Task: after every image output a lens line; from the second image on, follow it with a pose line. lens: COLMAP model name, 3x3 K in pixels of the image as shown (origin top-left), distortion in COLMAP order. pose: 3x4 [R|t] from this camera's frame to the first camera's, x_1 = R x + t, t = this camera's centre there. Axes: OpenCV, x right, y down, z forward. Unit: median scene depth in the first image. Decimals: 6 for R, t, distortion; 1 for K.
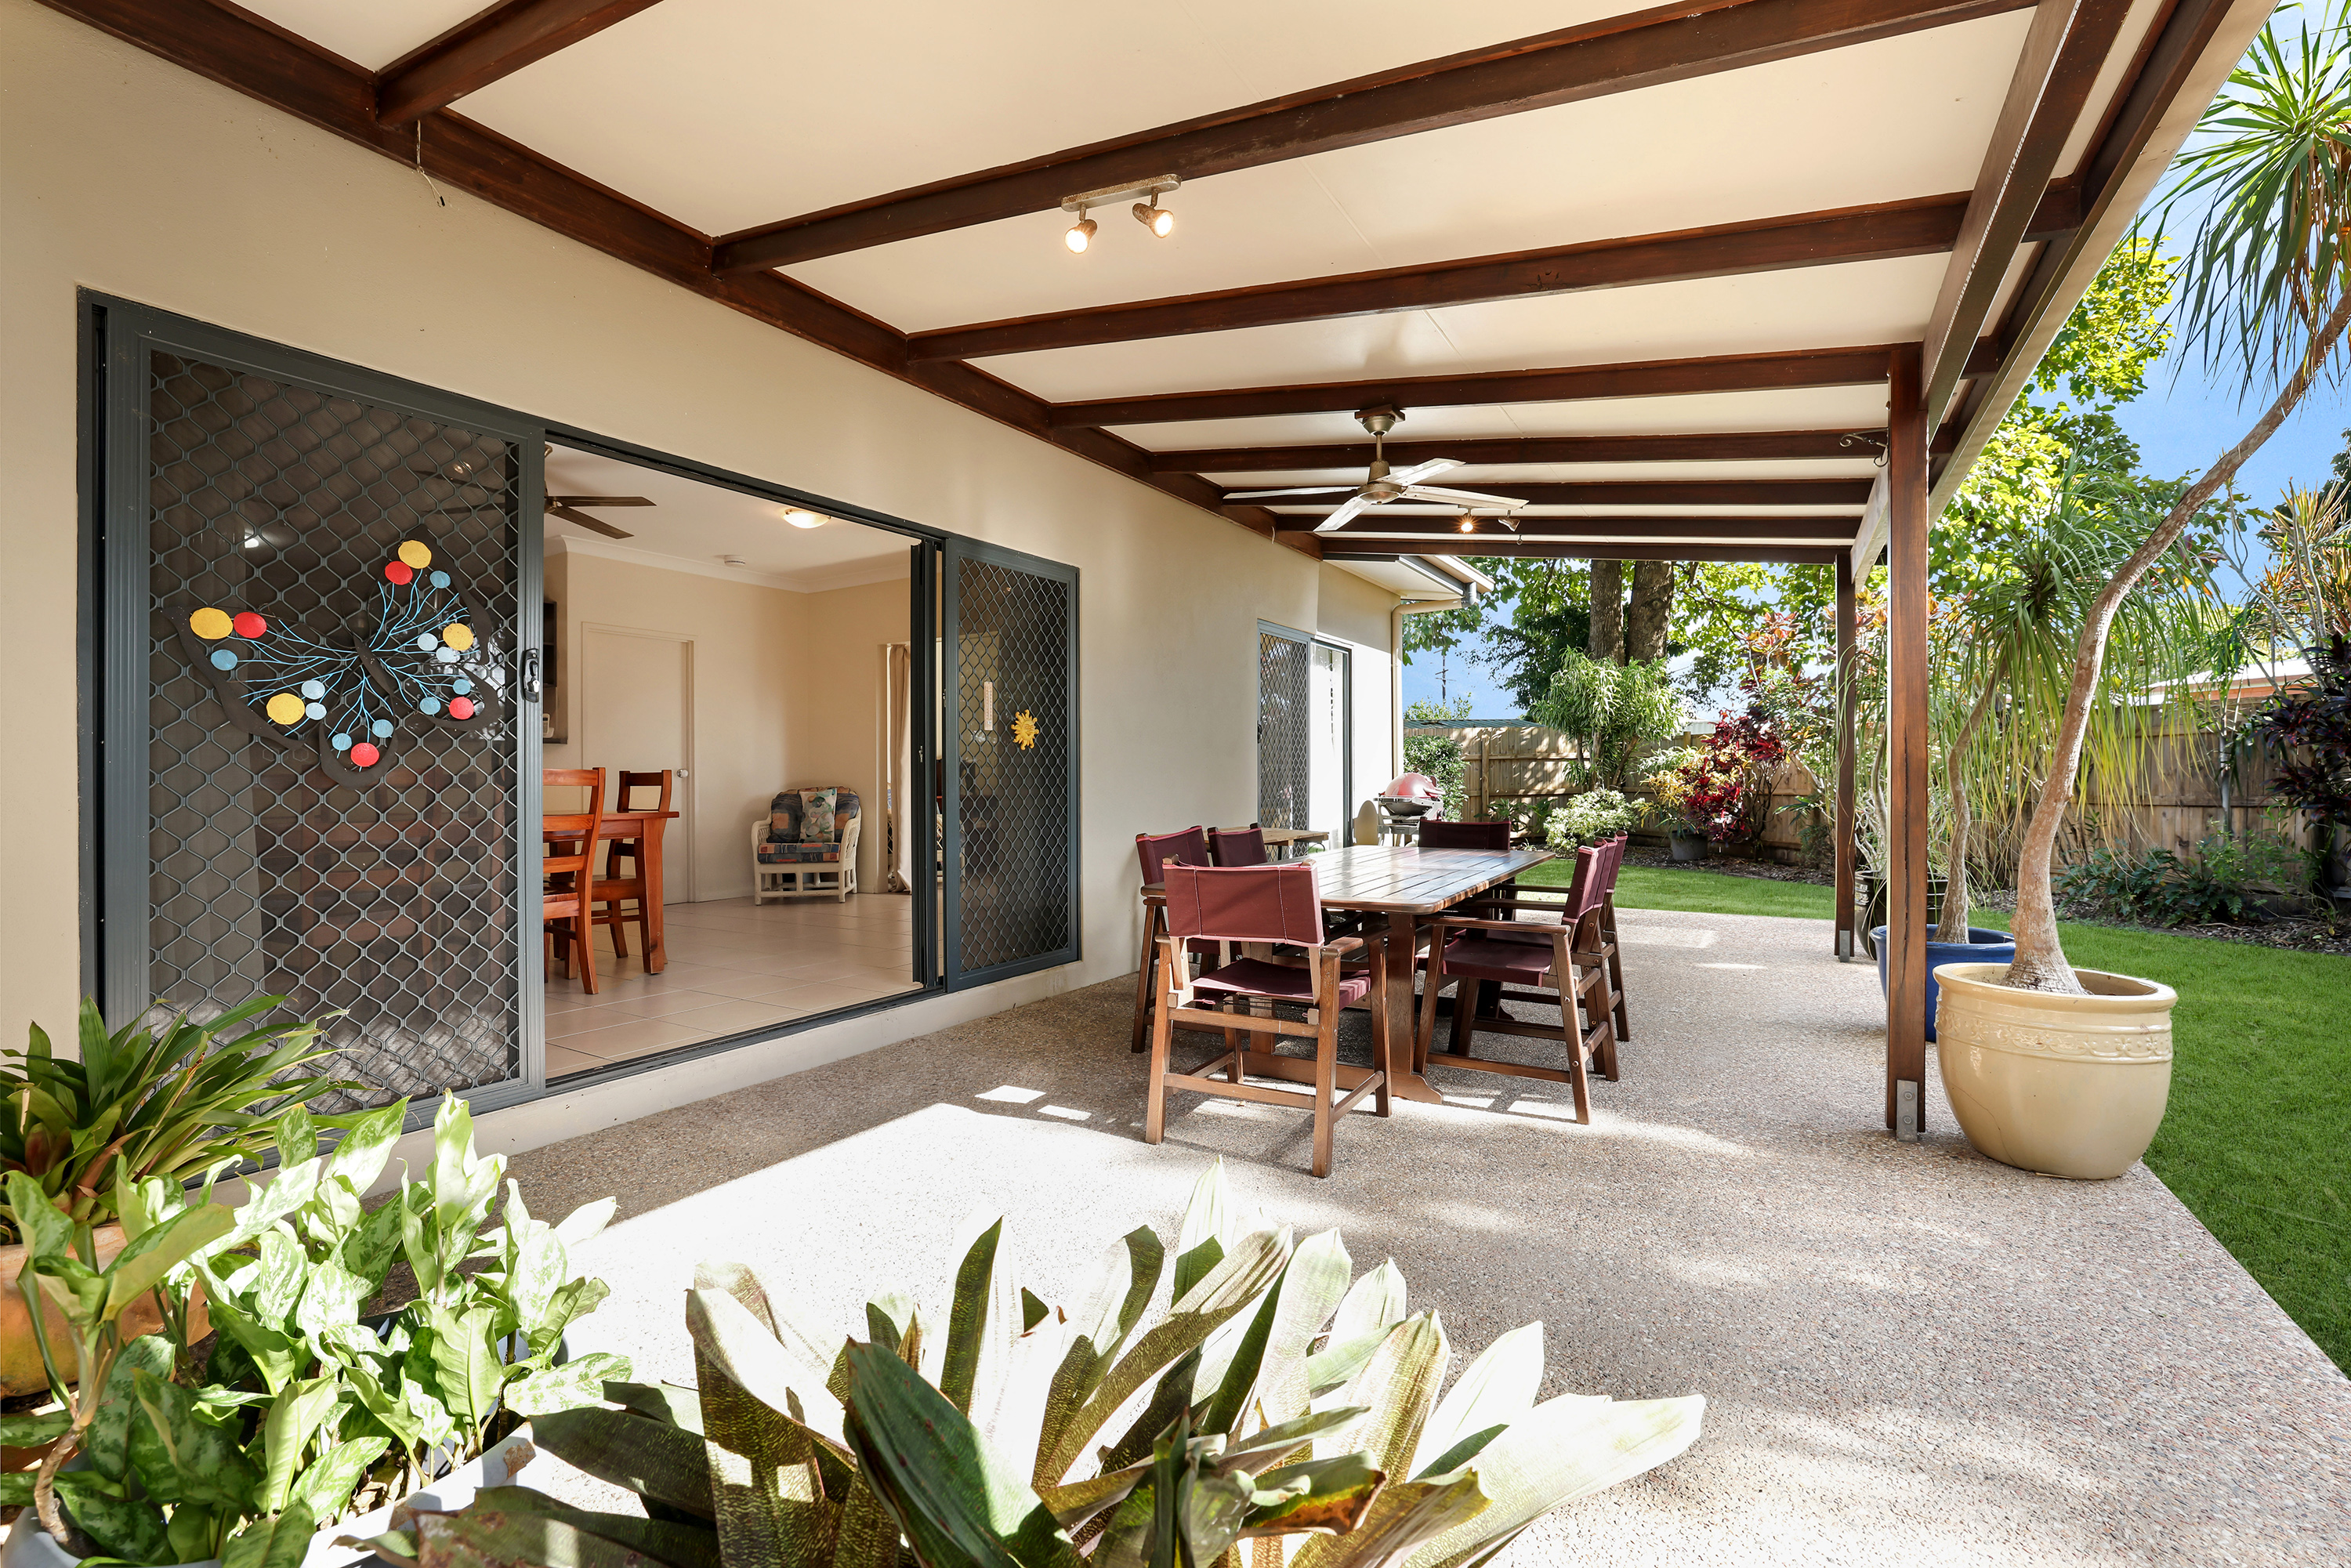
lens RADIAL K [[1013.1, 0, 1175.5], [0, 1013.1, 784.0], [0, 0, 1]] dist [-0.001094, -0.000140]
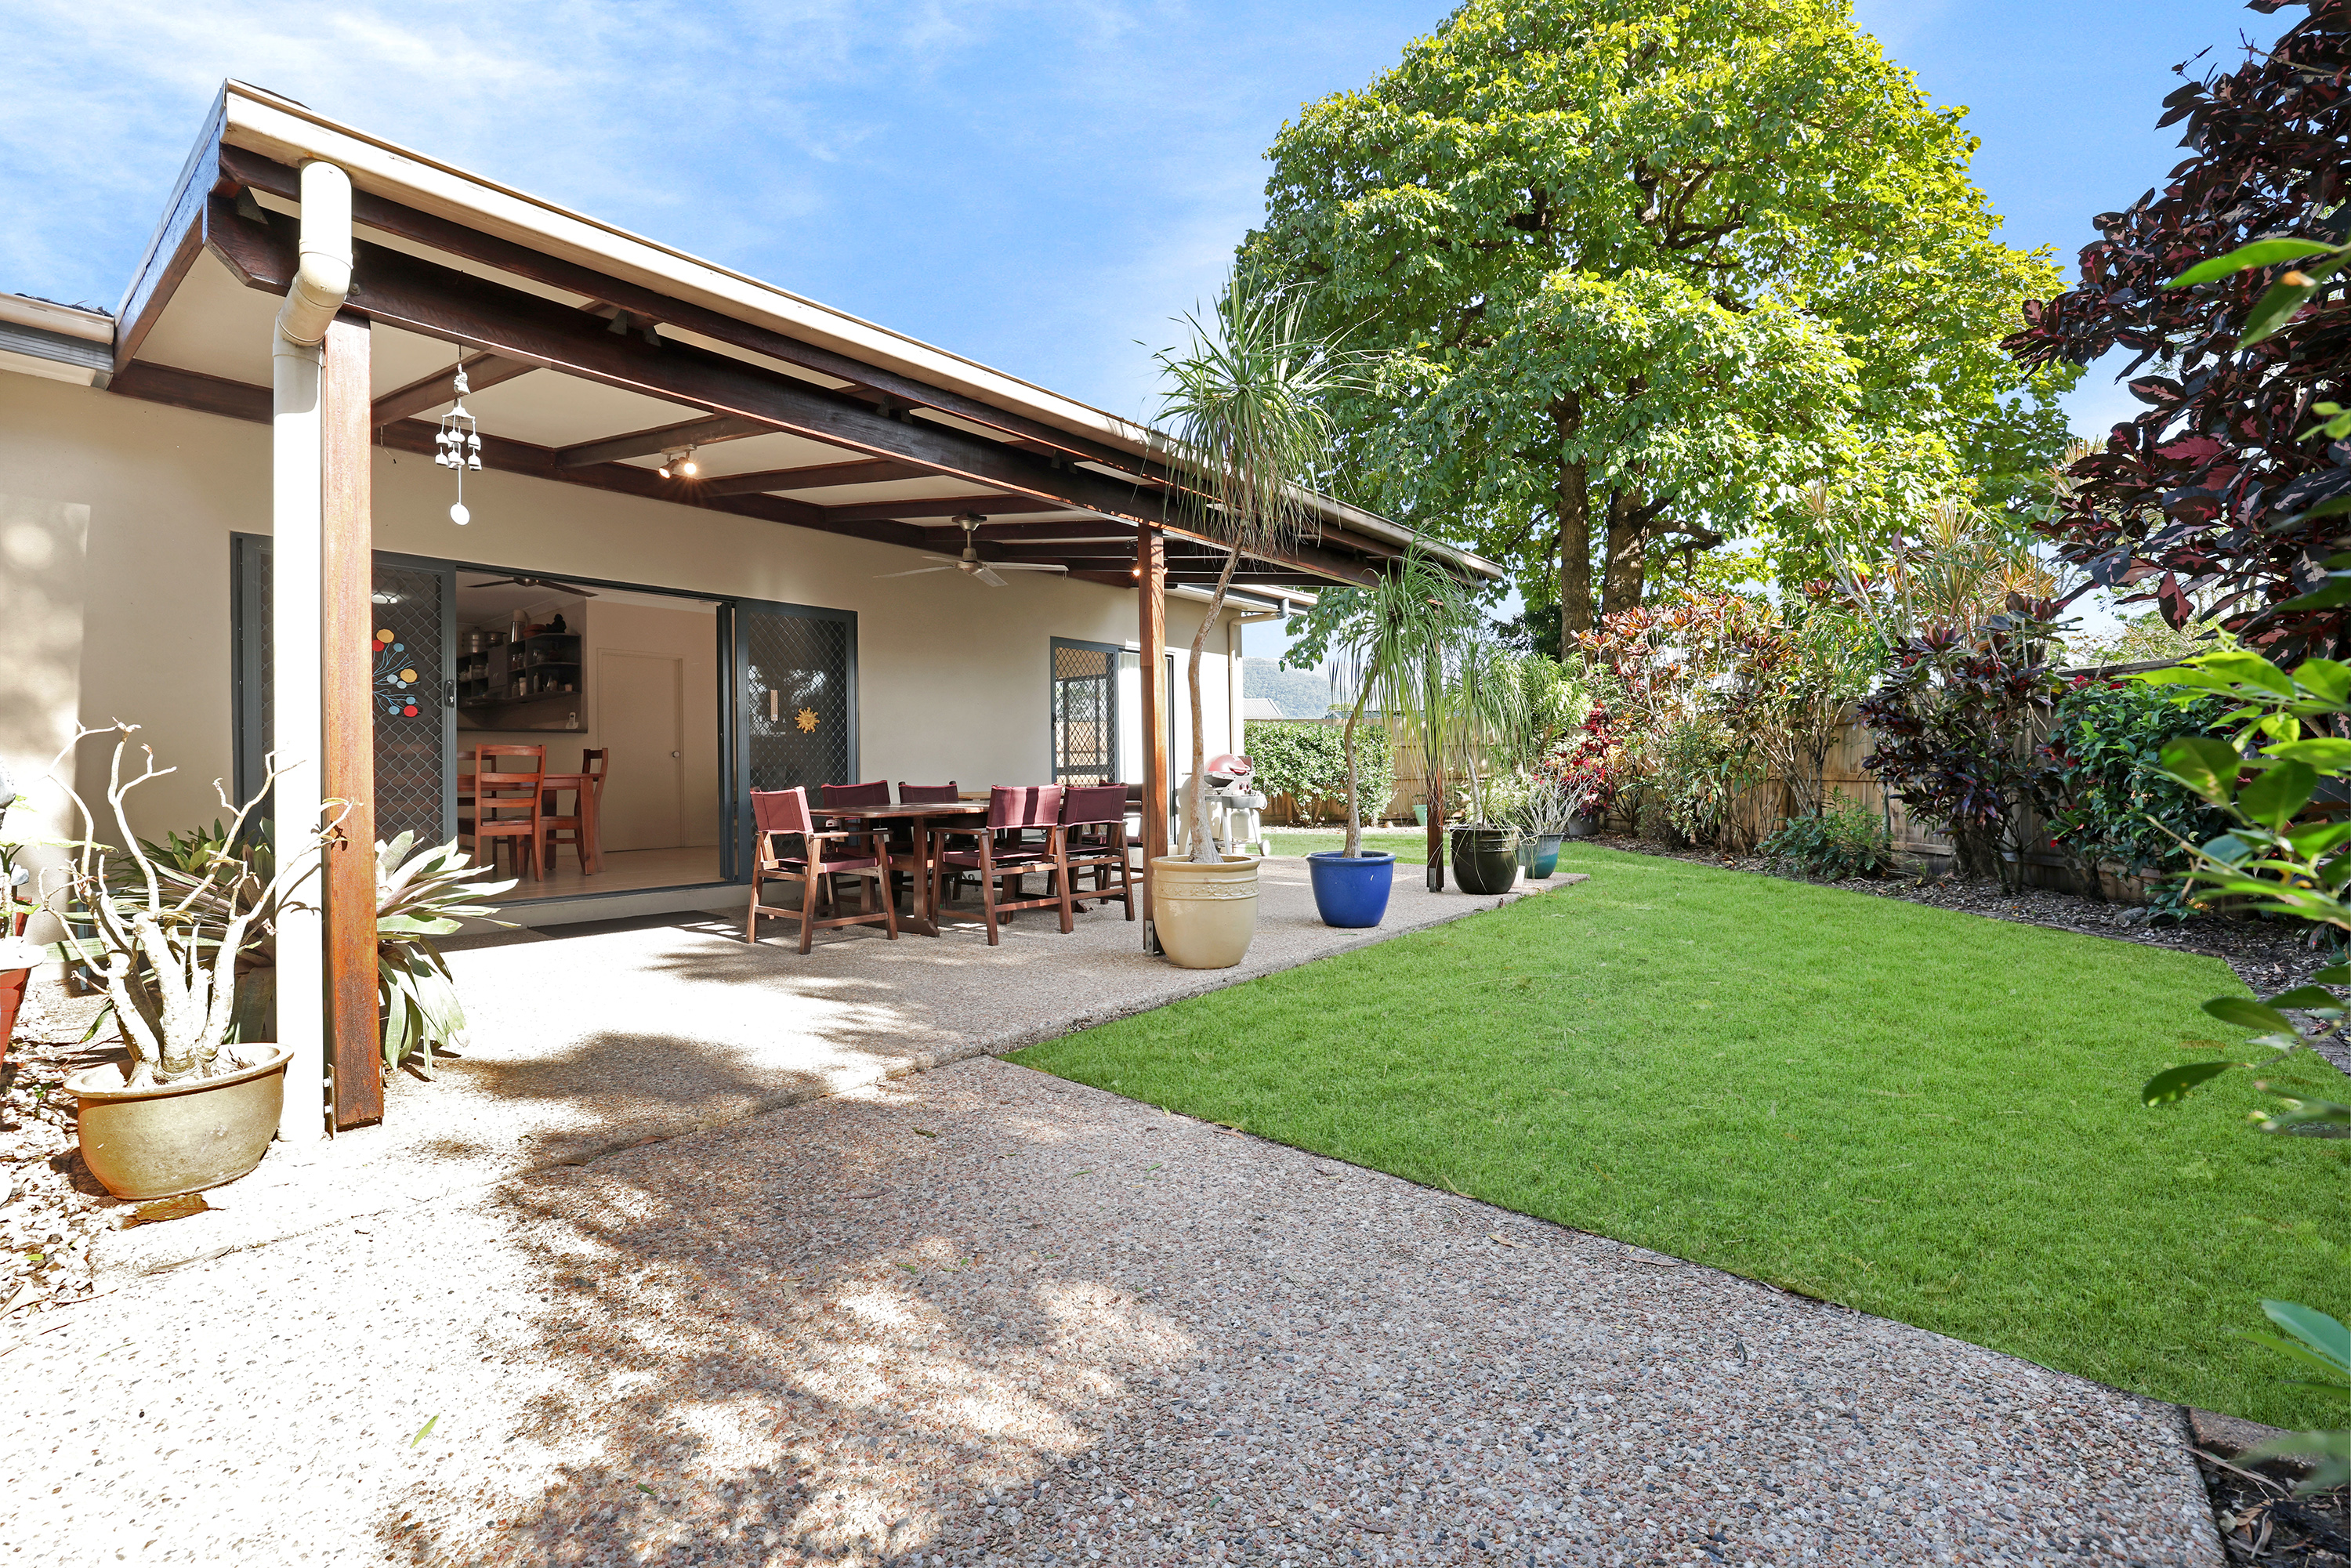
lens RADIAL K [[1013.1, 0, 1175.5], [0, 1013.1, 784.0], [0, 0, 1]] dist [-0.001094, -0.000140]
pose [[0.987131, -0.000150, -0.159914, 0.716849], [0.000944, 0.999988, 0.004893, 0.039392], [0.159911, -0.004981, 0.987119, -0.475911]]
